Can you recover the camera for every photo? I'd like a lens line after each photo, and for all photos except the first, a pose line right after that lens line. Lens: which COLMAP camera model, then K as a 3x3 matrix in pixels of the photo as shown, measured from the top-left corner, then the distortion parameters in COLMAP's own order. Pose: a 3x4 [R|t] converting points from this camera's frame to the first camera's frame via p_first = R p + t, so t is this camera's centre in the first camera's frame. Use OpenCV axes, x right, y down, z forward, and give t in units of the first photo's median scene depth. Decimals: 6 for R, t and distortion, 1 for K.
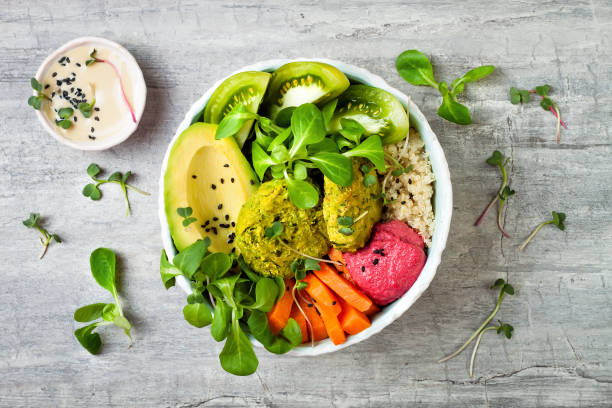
lens RADIAL K [[323.7, 0, 306.0], [0, 323.7, 204.0], [0, 0, 1]] dist [-0.016186, -0.000100]
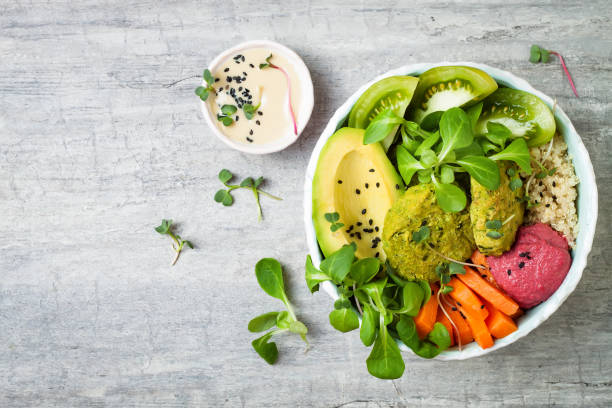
lens RADIAL K [[323.7, 0, 306.0], [0, 323.7, 204.0], [0, 0, 1]] dist [-0.016186, -0.000100]
pose [[0.999846, -0.010881, -0.013753, -0.433977], [0.010895, 0.999940, 0.000971, -0.017919], [0.013741, -0.001120, 0.999905, -0.000675]]
